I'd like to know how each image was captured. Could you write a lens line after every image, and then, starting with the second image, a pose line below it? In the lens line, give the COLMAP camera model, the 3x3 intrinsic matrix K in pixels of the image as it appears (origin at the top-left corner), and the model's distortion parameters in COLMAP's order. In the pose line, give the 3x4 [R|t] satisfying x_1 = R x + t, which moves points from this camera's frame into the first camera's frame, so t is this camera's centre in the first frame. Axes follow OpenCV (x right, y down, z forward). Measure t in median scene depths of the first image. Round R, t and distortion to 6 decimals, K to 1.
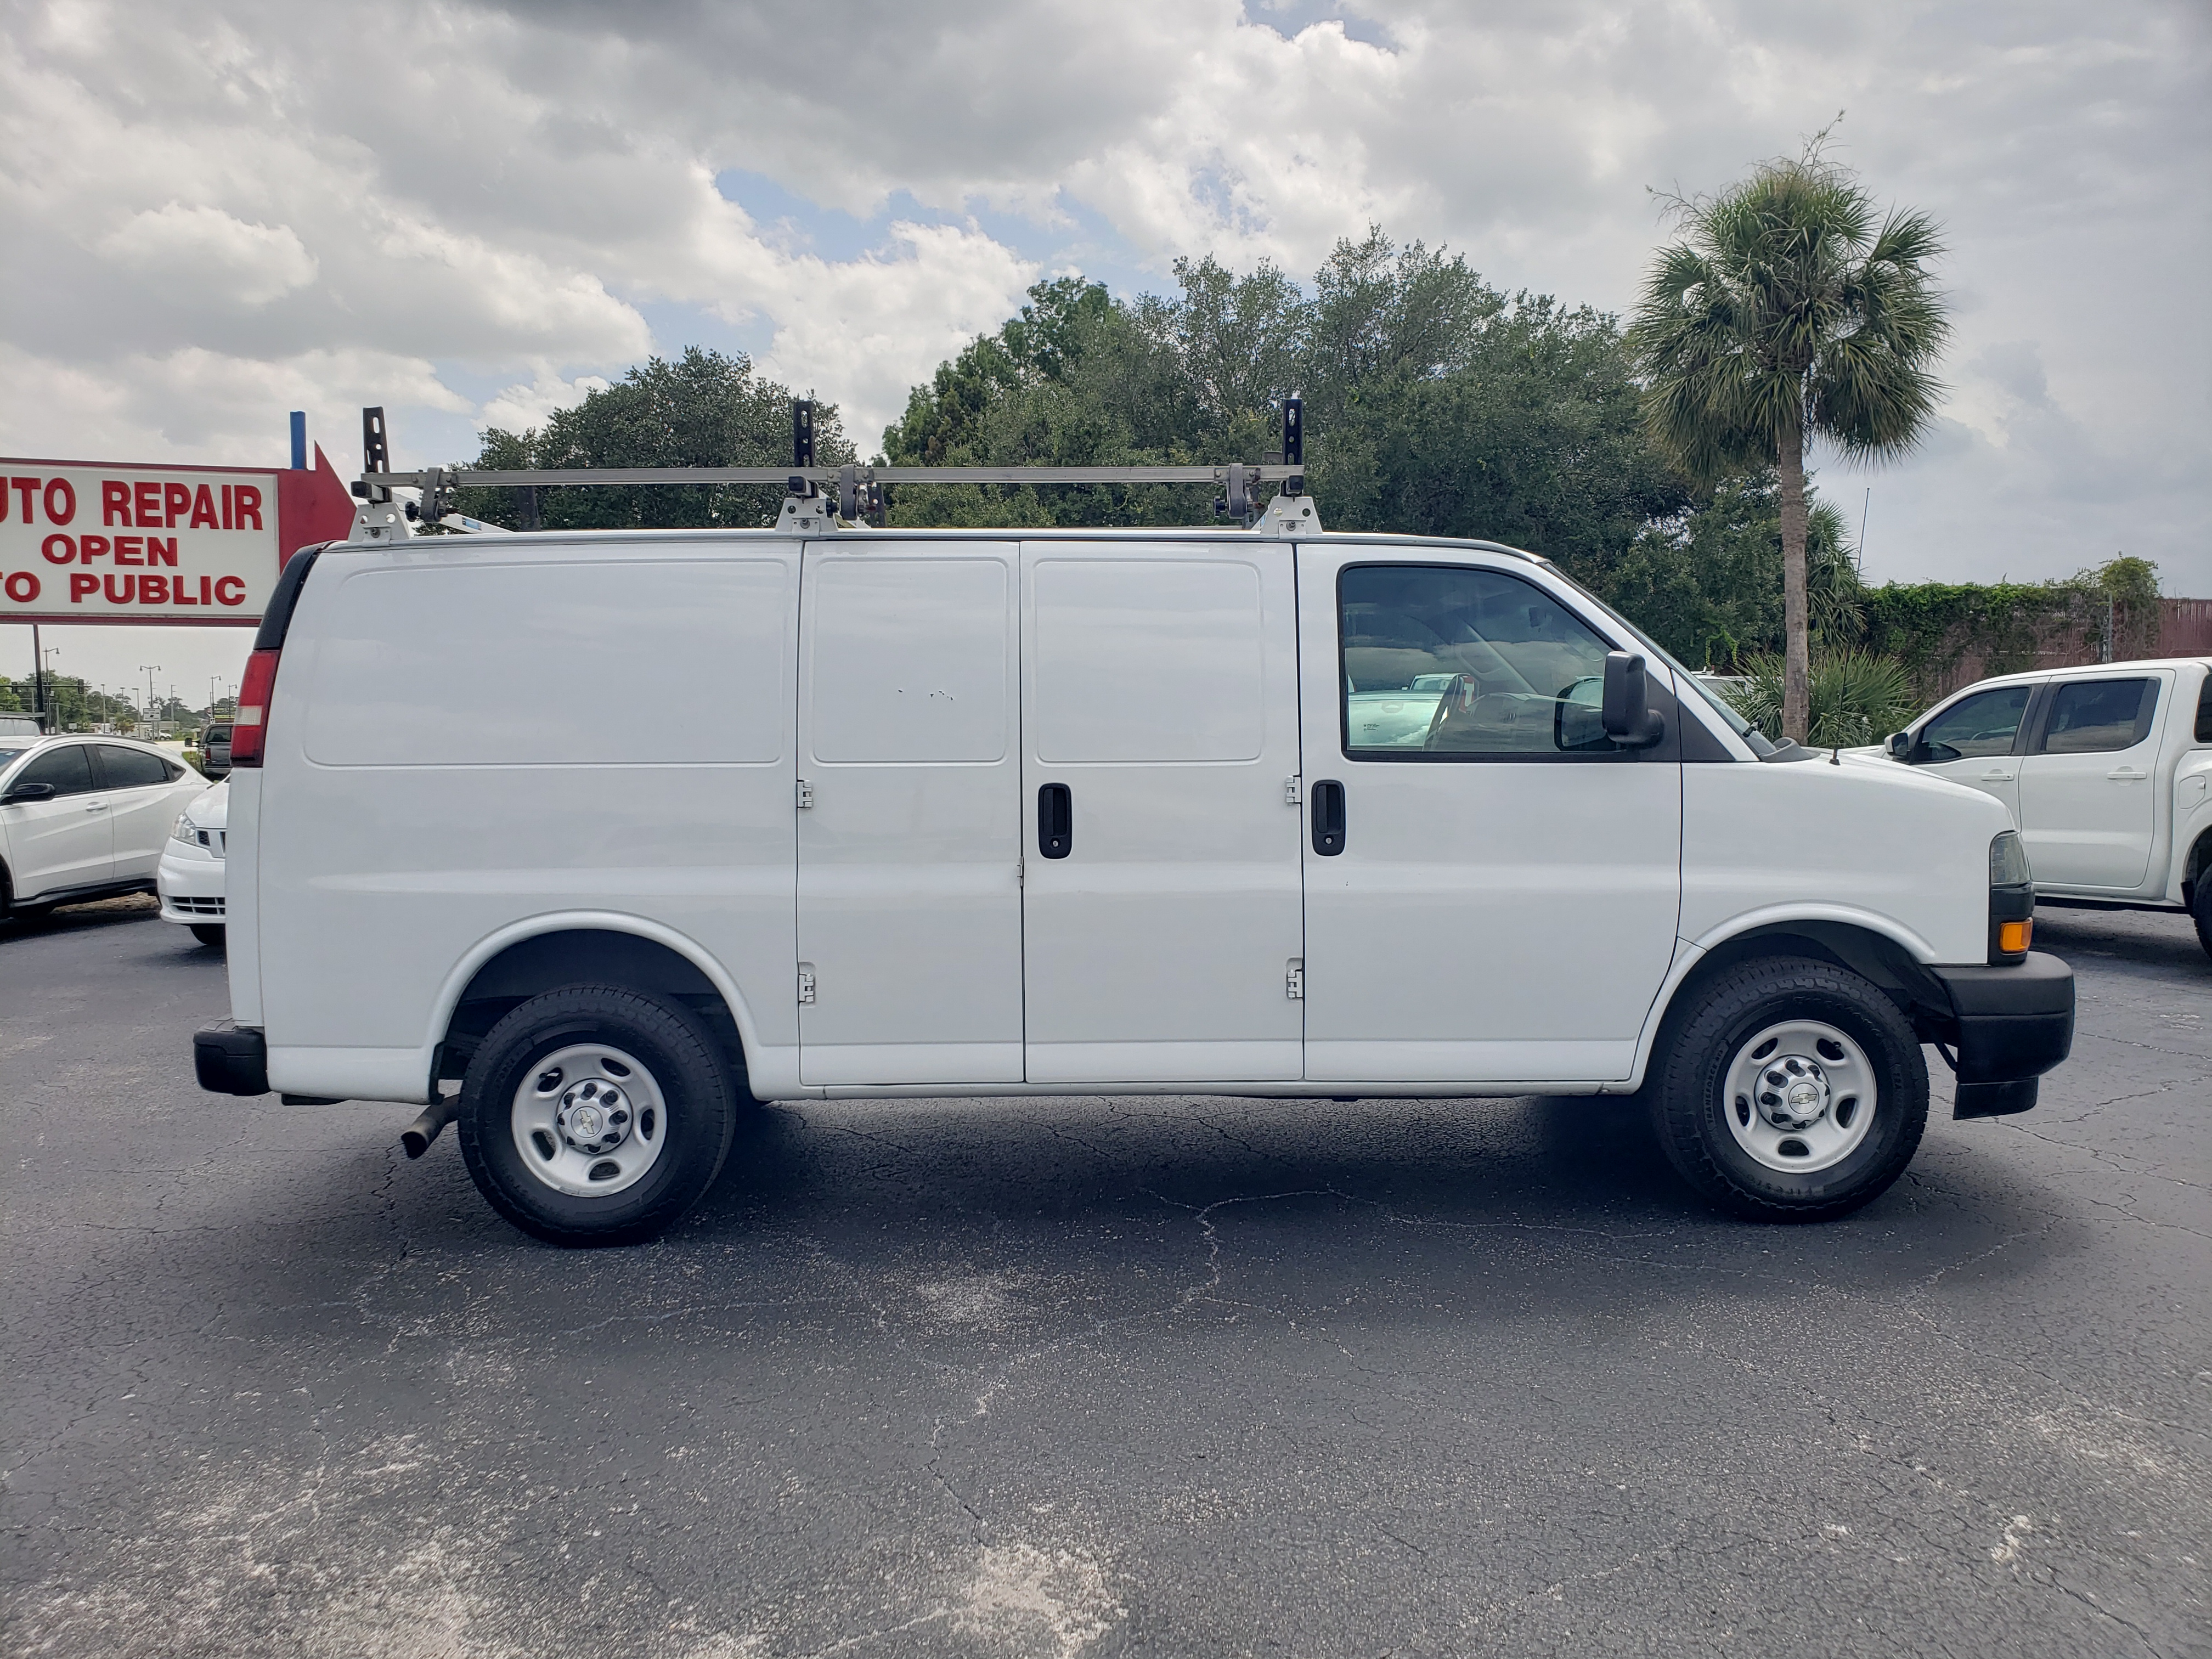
lens RADIAL K [[1698.3, 0, 1106.8], [0, 1698.3, 795.0], [0, 0, 1]] dist [0.002760, 0.000107]
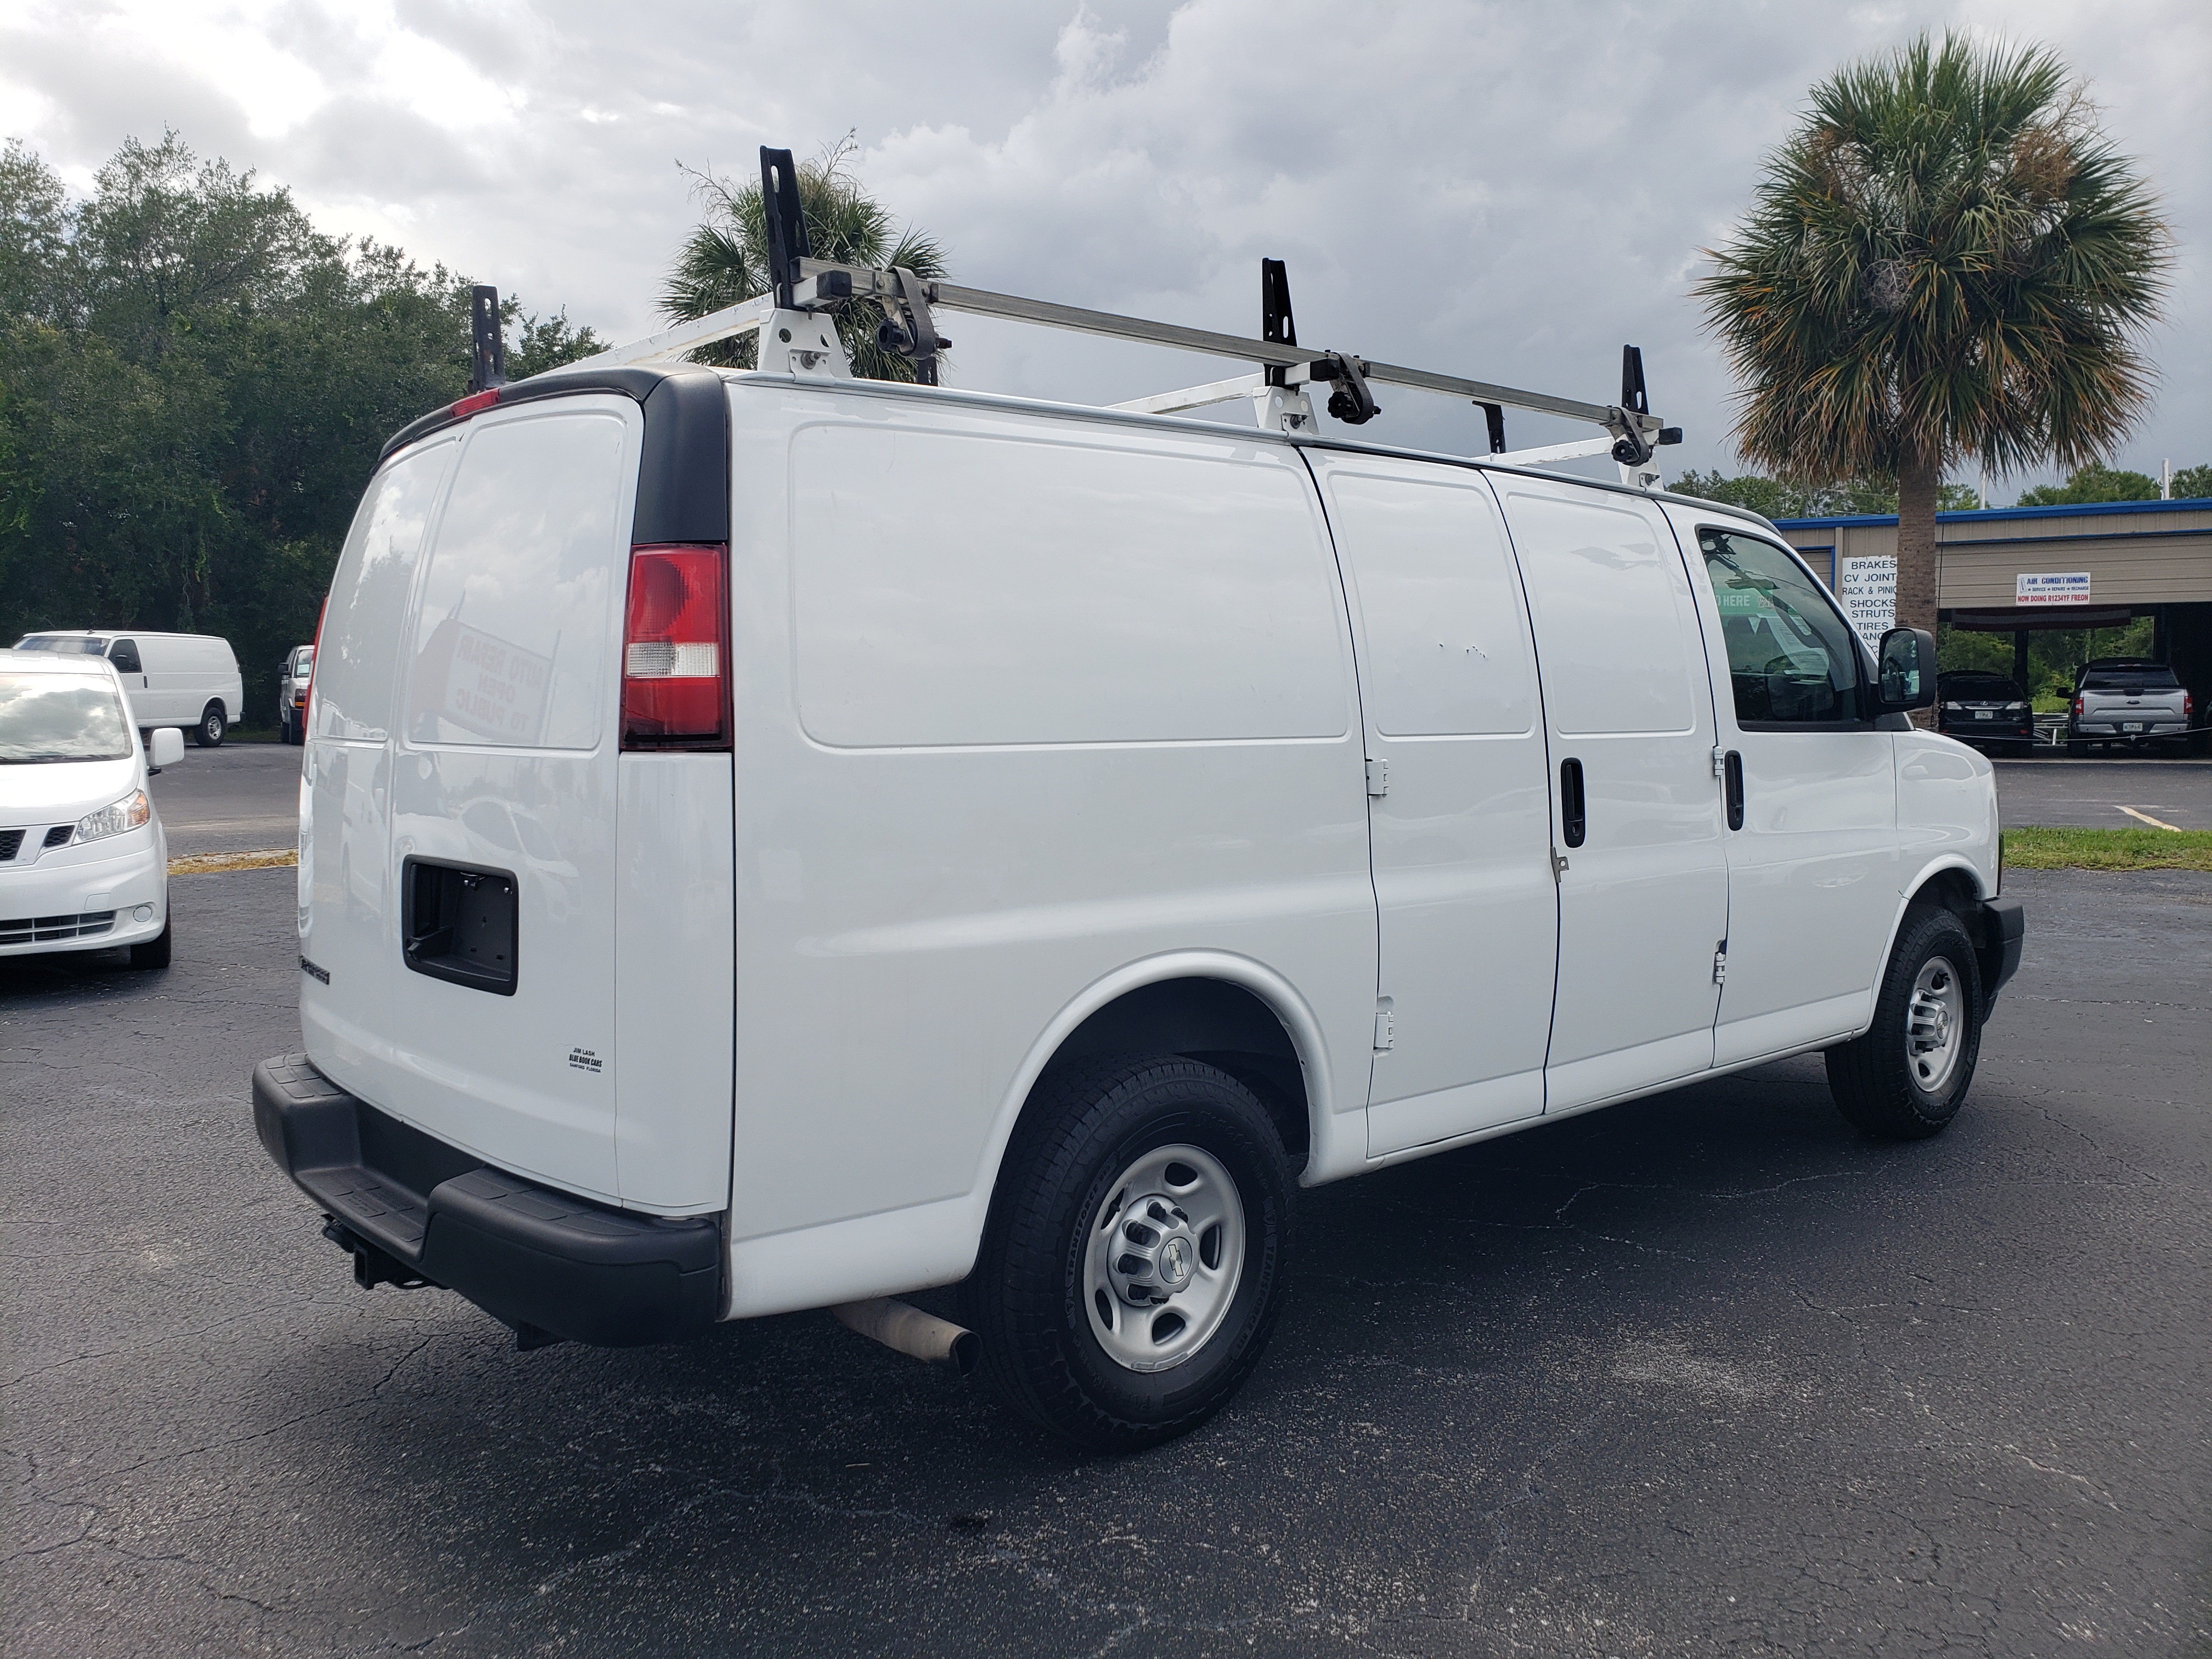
lens RADIAL K [[1696.1, 0, 1105.2], [0, 1696.1, 745.7], [0, 0, 1]] dist [0.013695, 0.000146]
pose [[0.766320, -0.005209, 0.642438, -0.758597], [0.016698, 0.999791, -0.011812, -0.007424], [-0.642242, 0.019780, 0.766247, 0.480763]]
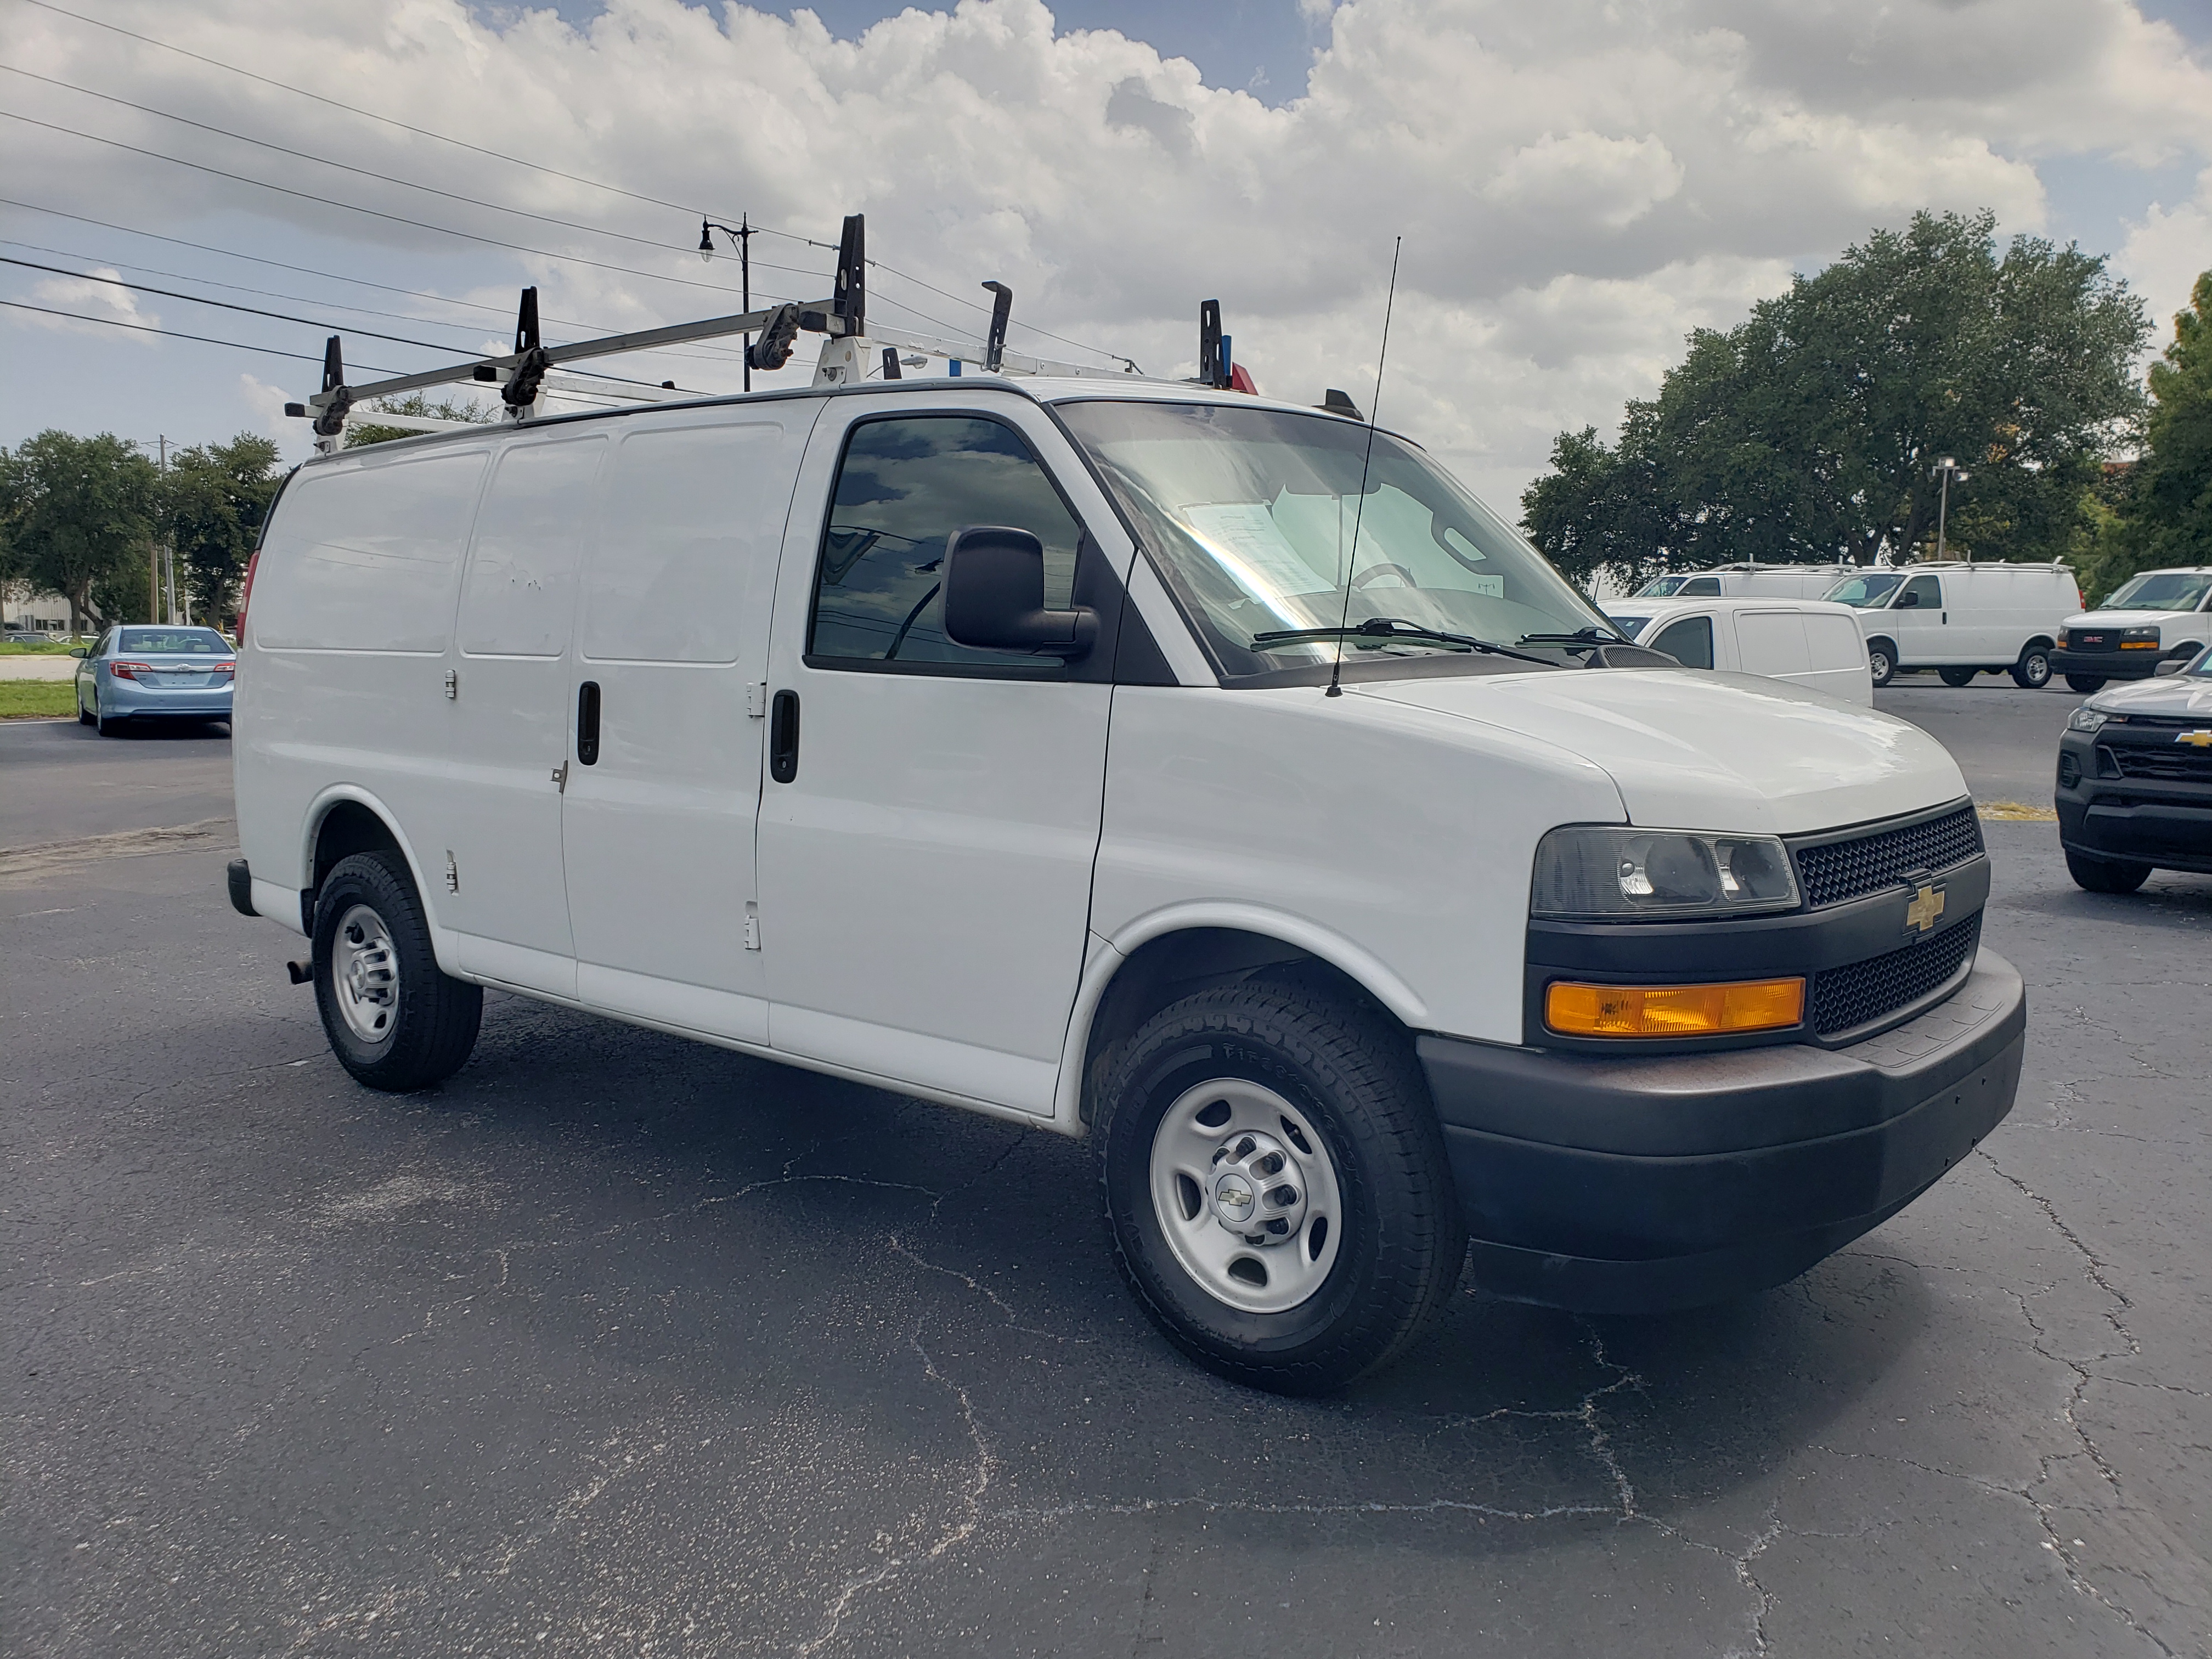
lens RADIAL K [[1690.4, 0, 1106.0], [0, 1690.4, 829.5], [0, 0, 1]] dist [0.022444, 0.004425]
pose [[0.763521, 0.086406, -0.639977, 0.766464], [-0.038913, 0.995363, 0.087964, -0.019833], [0.644610, -0.042260, 0.763343, 0.463299]]
